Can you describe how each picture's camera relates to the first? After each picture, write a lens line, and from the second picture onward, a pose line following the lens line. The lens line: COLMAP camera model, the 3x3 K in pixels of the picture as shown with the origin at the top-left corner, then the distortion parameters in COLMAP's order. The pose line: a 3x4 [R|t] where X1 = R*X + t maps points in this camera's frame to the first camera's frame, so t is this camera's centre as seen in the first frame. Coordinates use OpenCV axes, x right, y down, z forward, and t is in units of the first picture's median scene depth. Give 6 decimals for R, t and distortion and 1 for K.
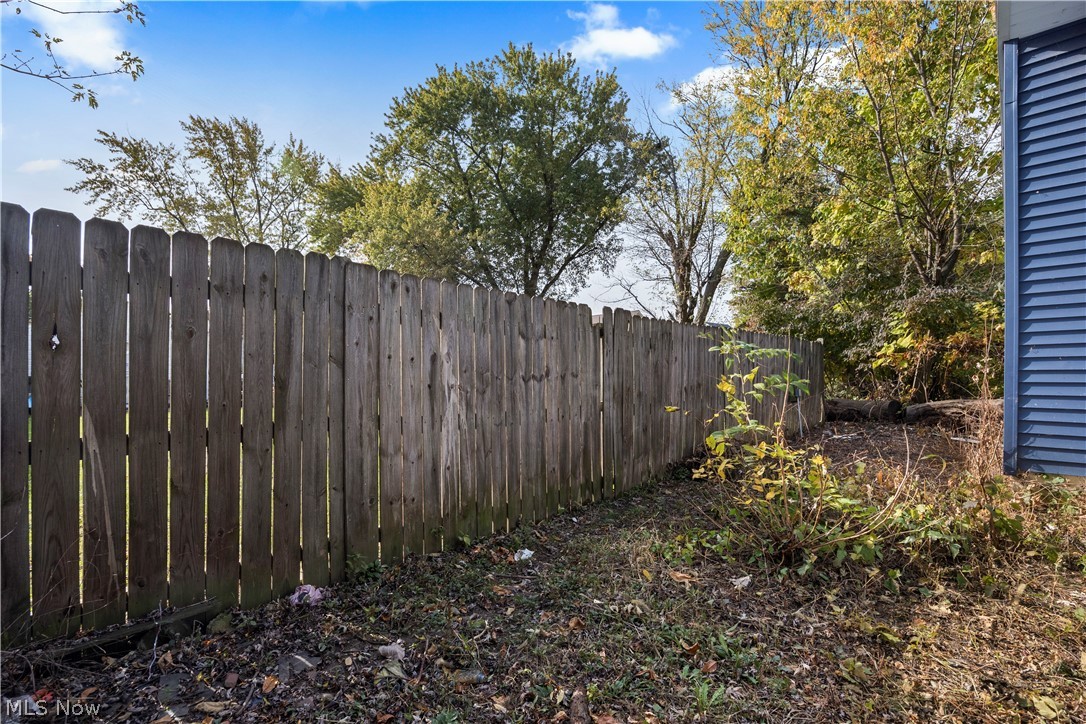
lens RADIAL K [[479.9, 0, 543.0], [0, 479.9, 362.0], [0, 0, 1]] dist [-0.023584, -0.000037]
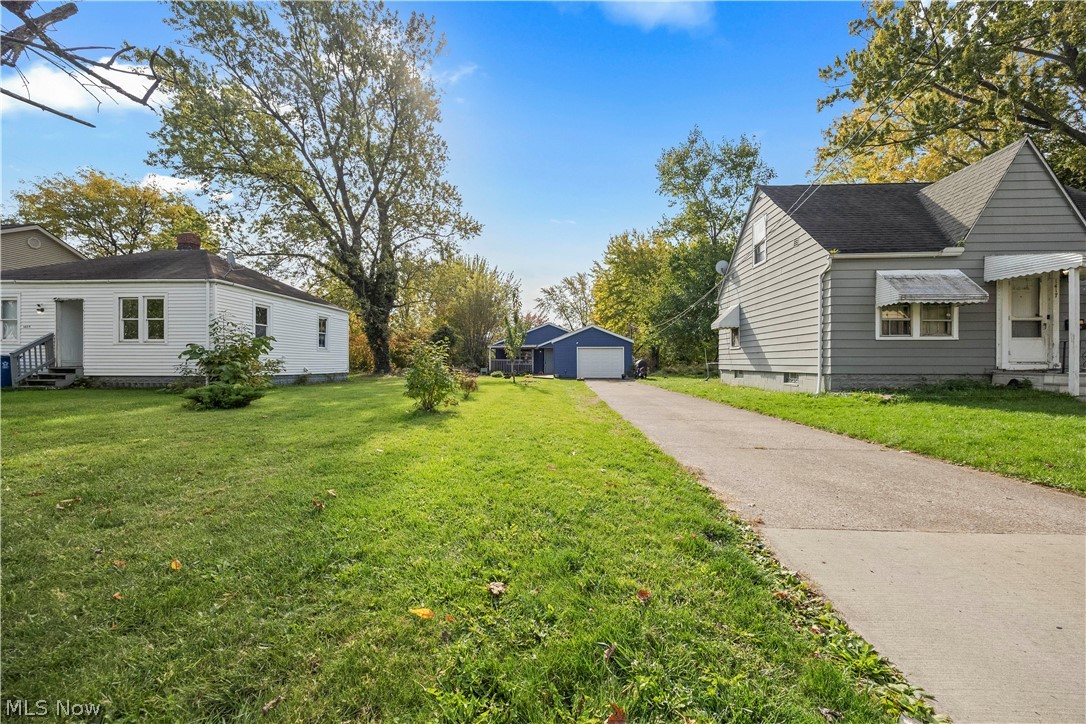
lens RADIAL K [[418.3, 0, 538.5], [0, 418.3, 359.0], [0, 0, 1]] dist [0.006475, -0.000463]
pose [[0.659150, 0.001000, -0.752011, 1.185212], [0.000704, 0.999998, 0.001946, -0.012523], [0.752011, -0.001812, 0.659148, -0.899589]]
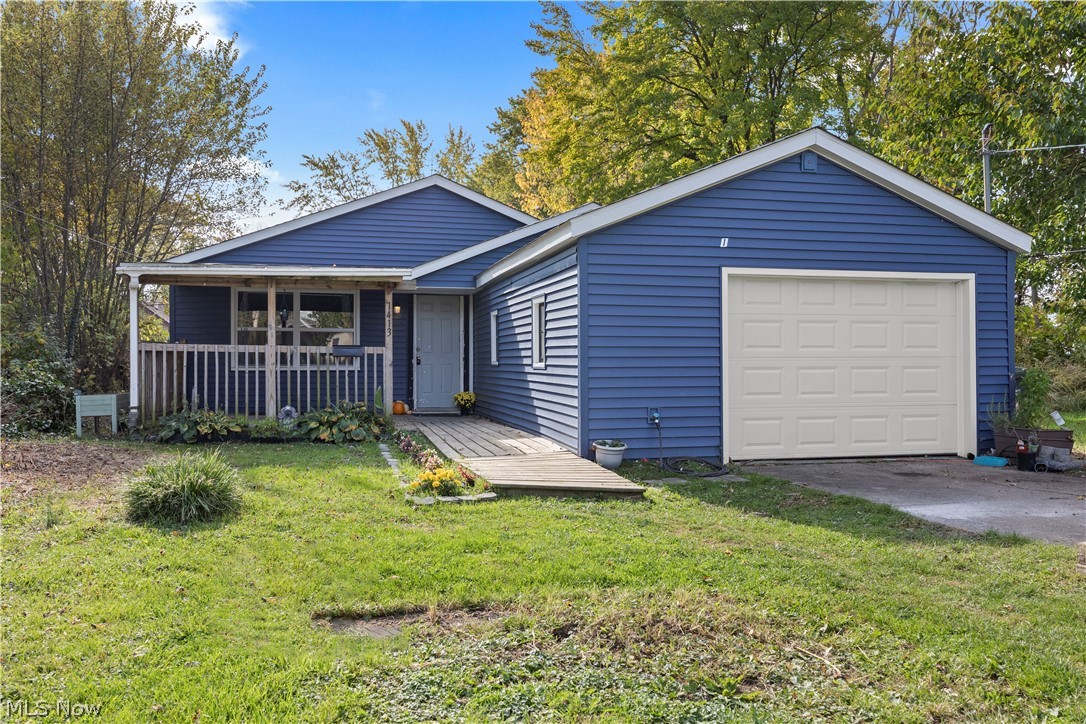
lens RADIAL K [[849.3, 0, 590.0], [0, 849.3, 343.4], [0, 0, 1]] dist [-0.011309, 0.001511]
pose [[0.882286, -0.000996, -0.470713, 0.718899], [0.002054, 0.999996, 0.001735, -0.010545], [0.470710, -0.002498, 0.882285, -0.571309]]
